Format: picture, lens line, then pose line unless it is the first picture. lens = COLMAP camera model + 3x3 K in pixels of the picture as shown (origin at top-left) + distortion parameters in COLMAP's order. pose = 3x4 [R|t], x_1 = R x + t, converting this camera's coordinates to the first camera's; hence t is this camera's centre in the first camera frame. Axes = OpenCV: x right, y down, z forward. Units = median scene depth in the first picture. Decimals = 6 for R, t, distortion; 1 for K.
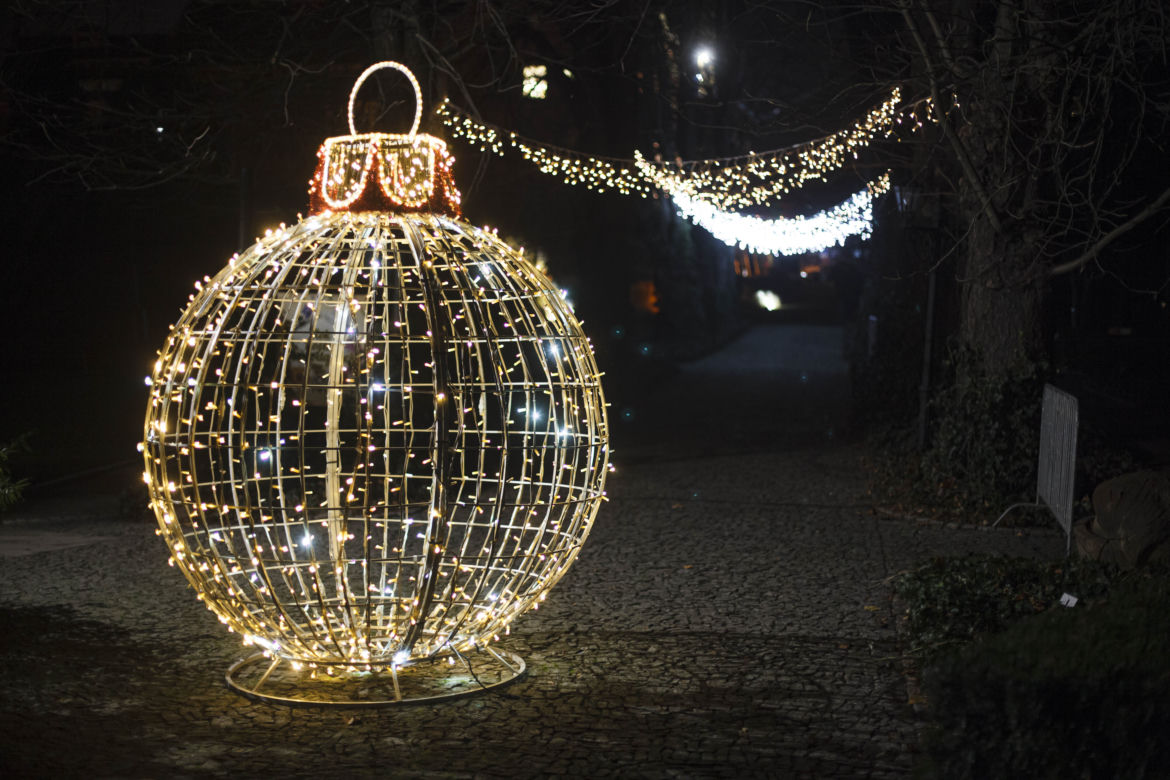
lens RADIAL K [[1850.0, 0, 585.0], [0, 1850.0, 390.0], [0, 0, 1]] dist [-0.162004, 0.202219]
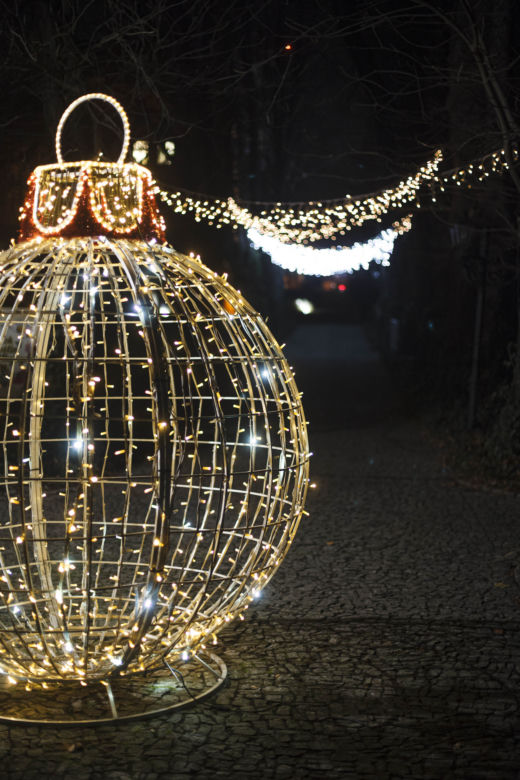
lens RADIAL K [[1233.4, 0, 260.0], [0, 1233.4, 390.0], [0, 0, 1]] dist [-0.162004, 0.202219]
pose [[0.996844, -0.001976, 0.079357, -0.069786], [0.000275, 0.999770, 0.021440, -0.025993], [-0.079382, -0.021350, 0.996616, 0.303415]]
